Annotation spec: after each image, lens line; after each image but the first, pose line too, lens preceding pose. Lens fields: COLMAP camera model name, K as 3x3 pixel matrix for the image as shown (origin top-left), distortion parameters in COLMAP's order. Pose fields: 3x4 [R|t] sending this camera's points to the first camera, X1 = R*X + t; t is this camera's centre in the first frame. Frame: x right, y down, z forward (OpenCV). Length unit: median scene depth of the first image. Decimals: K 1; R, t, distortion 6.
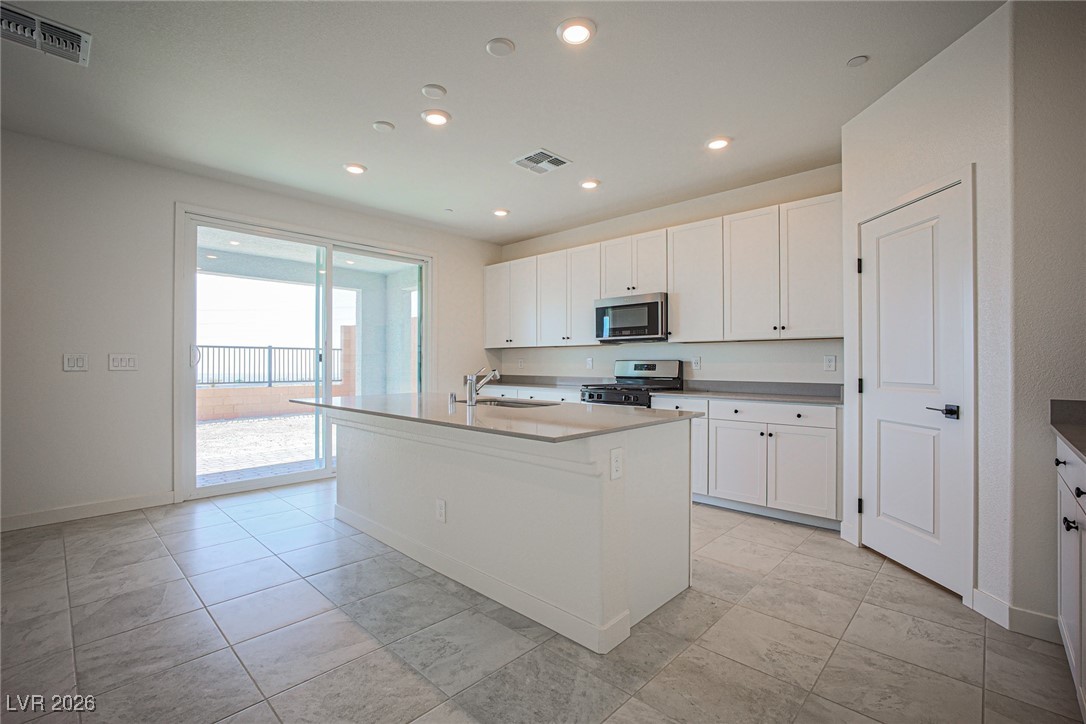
lens RADIAL K [[484.5, 0, 543.0], [0, 484.5, 362.0], [0, 0, 1]] dist [-0.031670, 0.010789]
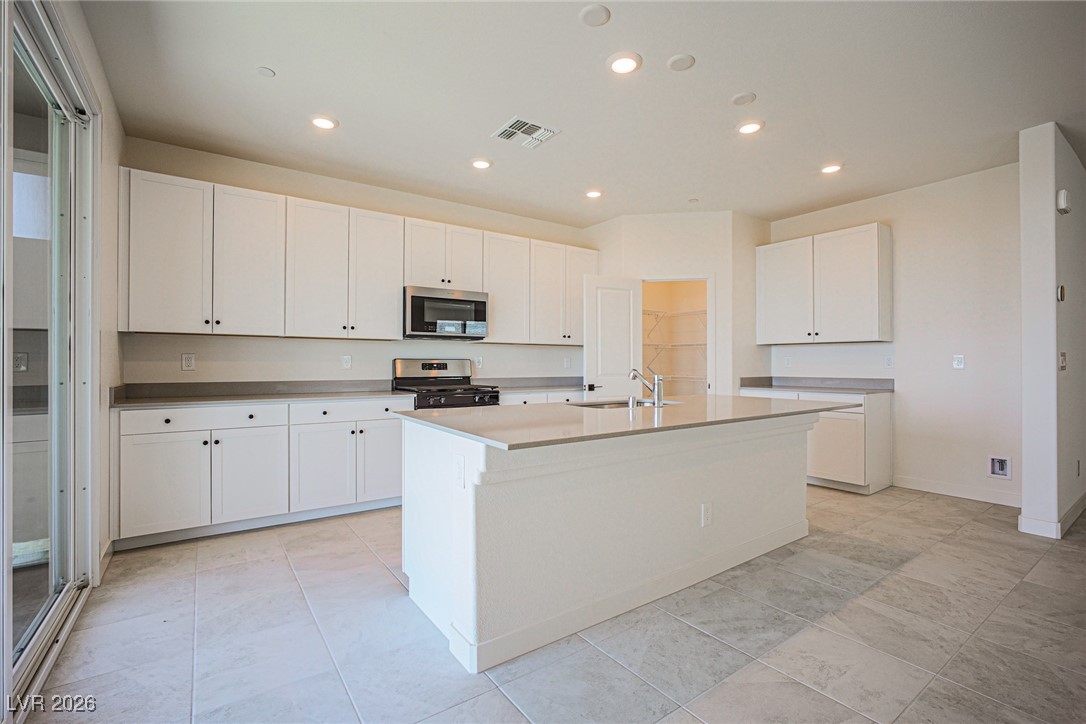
lens RADIAL K [[484.5, 0, 543.0], [0, 484.5, 362.0], [0, 0, 1]] dist [-0.031670, 0.010789]
pose [[0.191911, 0.001775, 0.981411, -0.762707], [-0.005817, 0.999983, -0.000671, 0.002114], [-0.981395, -0.005580, 0.191918, 0.707166]]
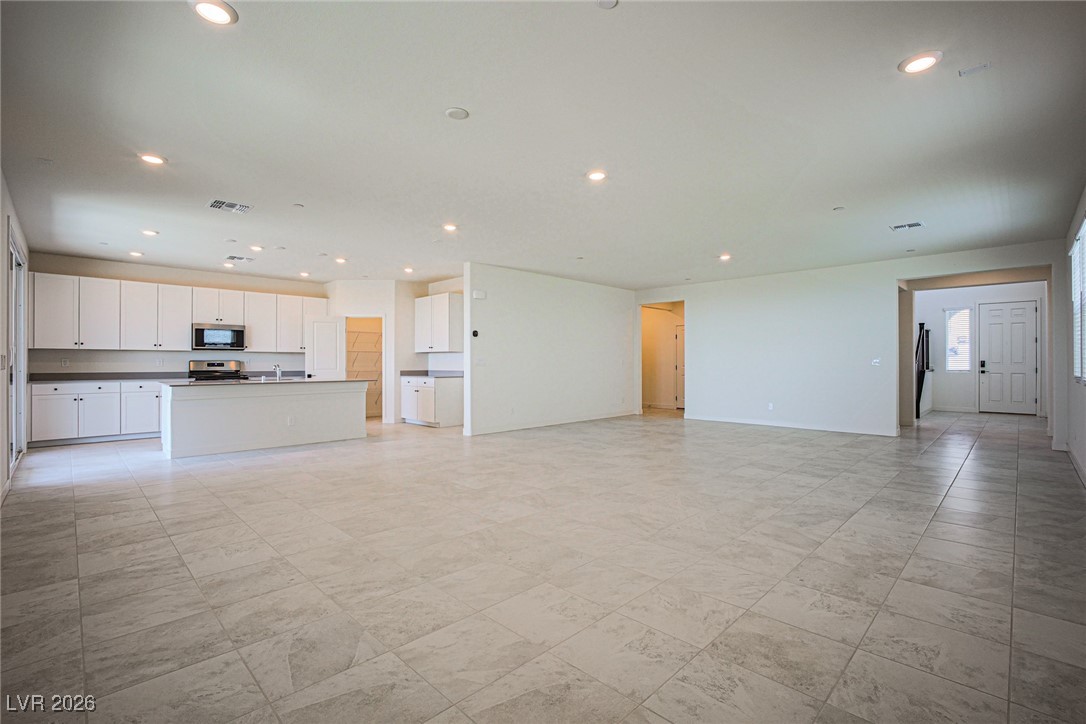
lens RADIAL K [[485.5, 0, 547.0], [0, 485.5, 361.6], [0, 0, 1]] dist [-0.035185, 0.011138]
pose [[0.018390, -0.000412, 0.999831, -1.691912], [-0.006019, 0.999982, 0.000523, -0.009507], [-0.999813, -0.006027, 0.018388, -0.243899]]
